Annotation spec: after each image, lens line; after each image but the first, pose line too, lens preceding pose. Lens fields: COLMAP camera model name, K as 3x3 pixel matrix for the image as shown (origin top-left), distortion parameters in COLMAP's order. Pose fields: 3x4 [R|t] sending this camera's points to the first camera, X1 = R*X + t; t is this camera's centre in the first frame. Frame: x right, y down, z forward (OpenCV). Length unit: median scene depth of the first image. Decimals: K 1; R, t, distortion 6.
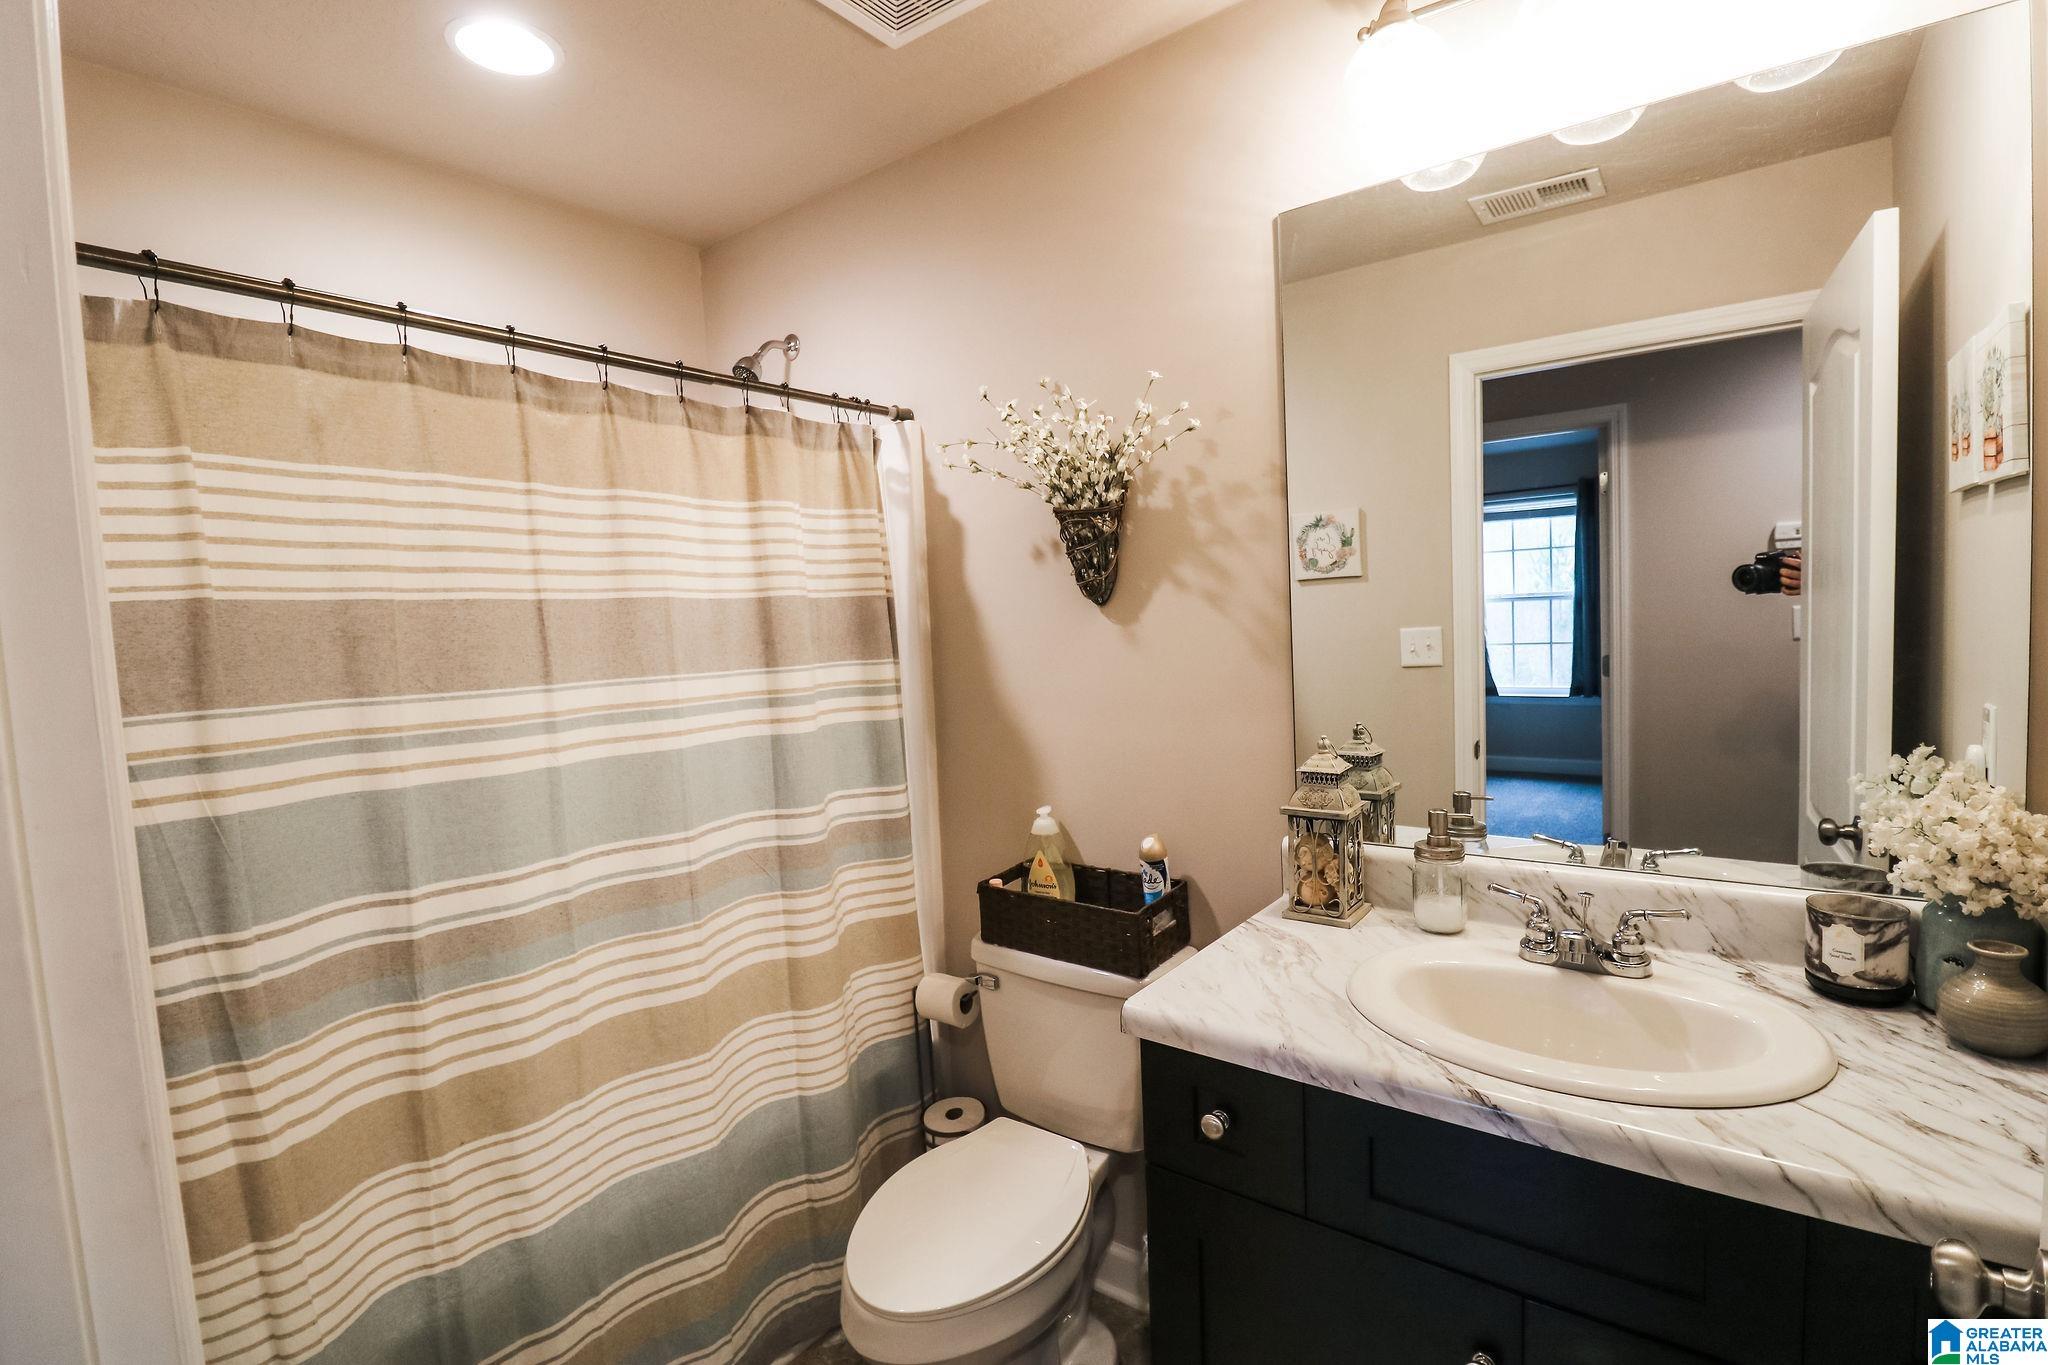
lens RADIAL K [[954.5, 0, 1030.2], [0, 954.5, 682.6], [0, 0, 1]] dist [0.002239, -0.013578]
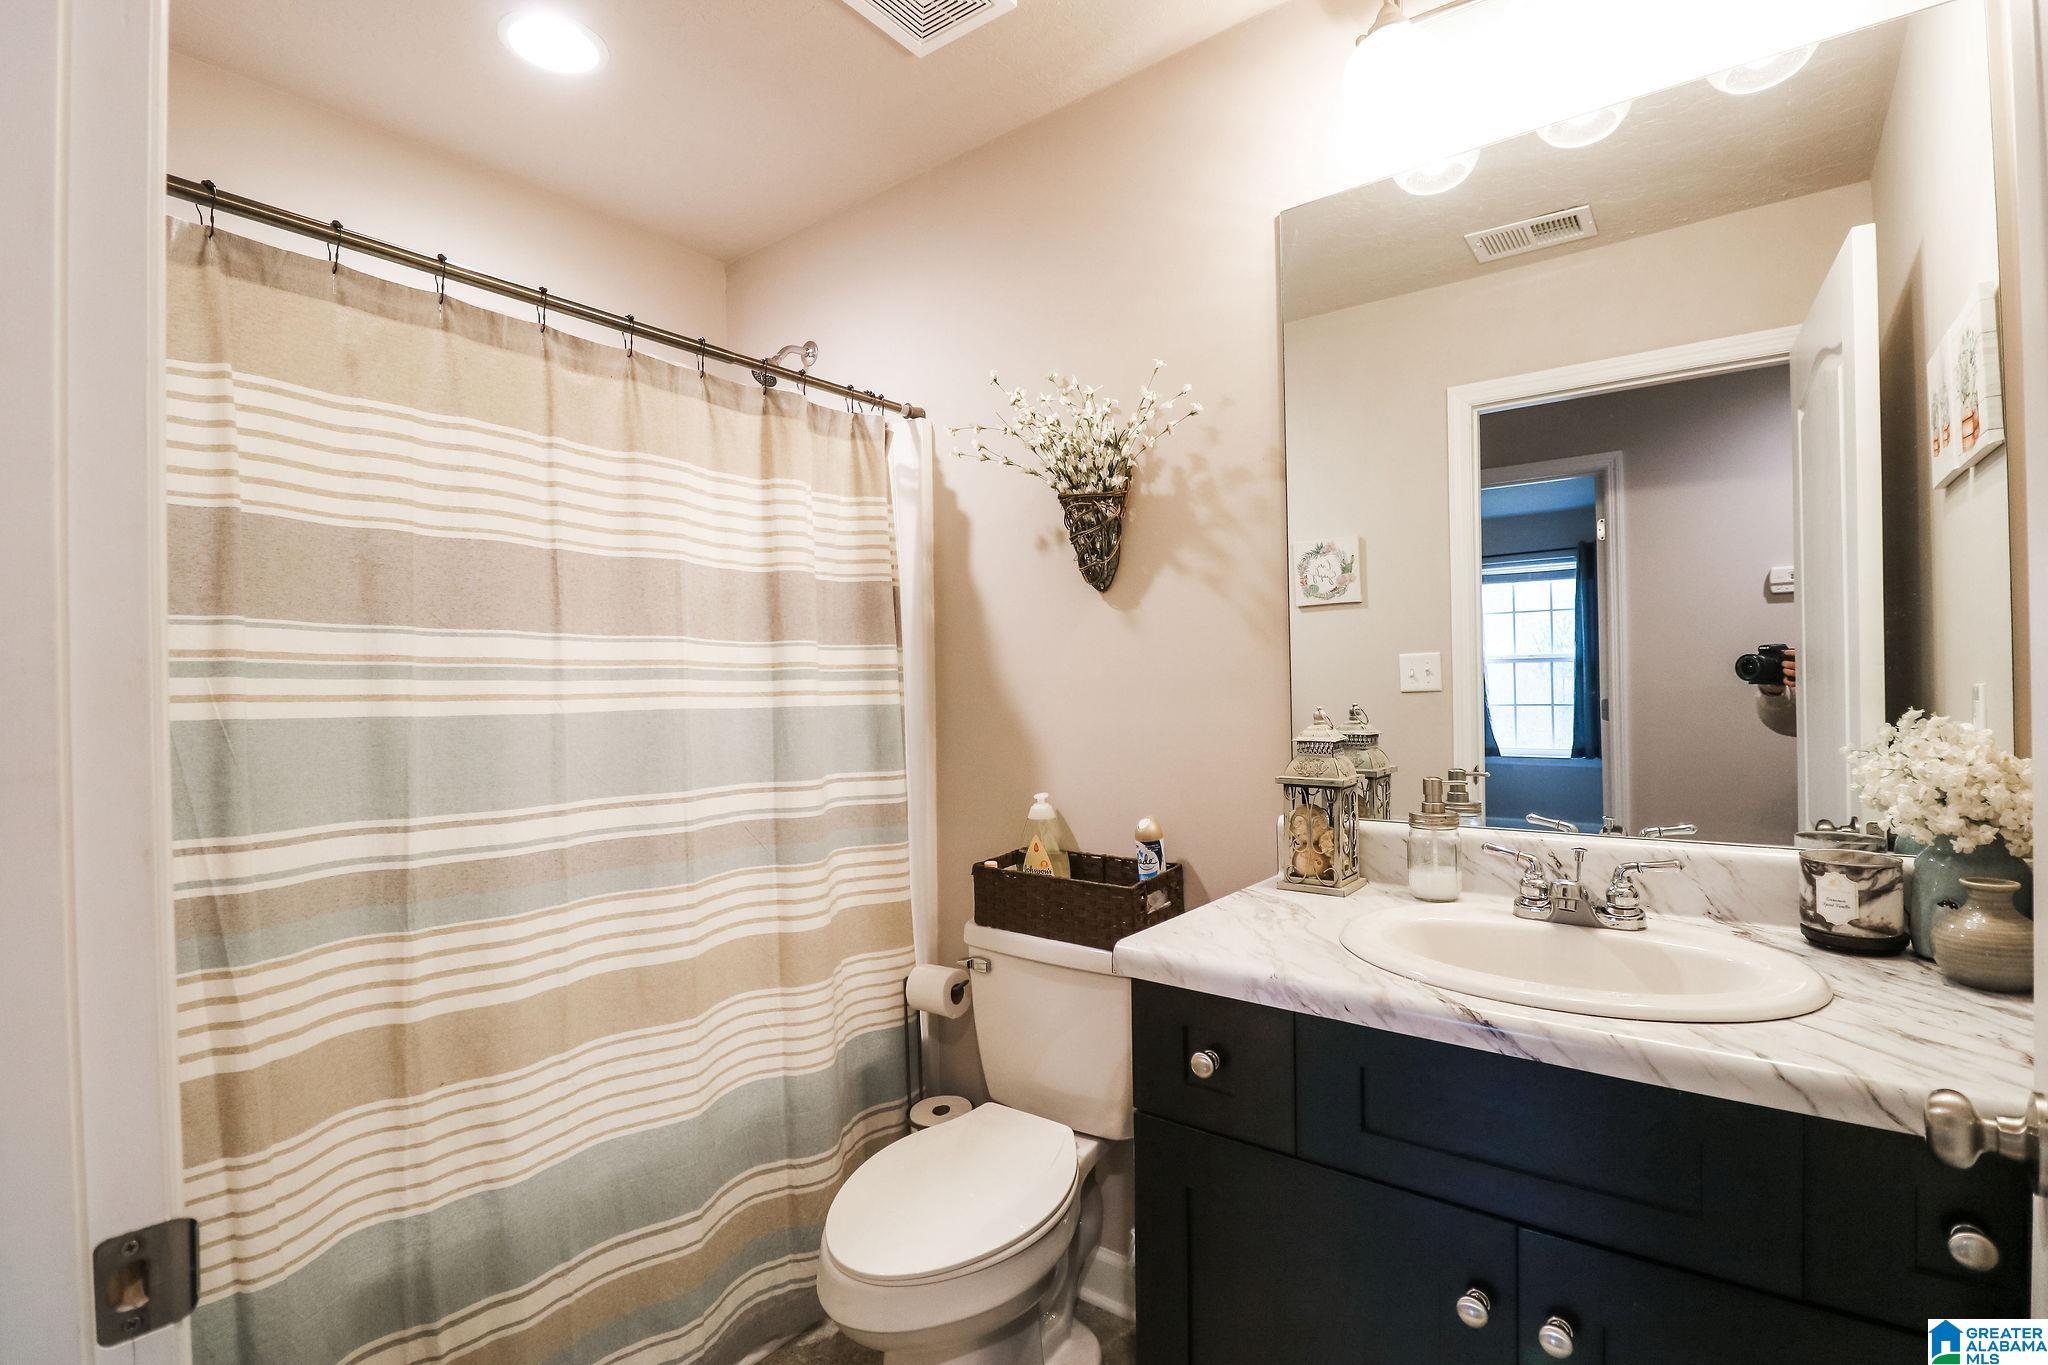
lens RADIAL K [[954.5, 0, 1030.2], [0, 954.5, 682.6], [0, 0, 1]] dist [0.002239, -0.013578]
pose [[0.999607, 0.027788, -0.003780, 0.004188], [-0.027984, 0.997185, -0.069569, 0.111189], [0.001836, 0.069648, 0.997570, -0.010639]]
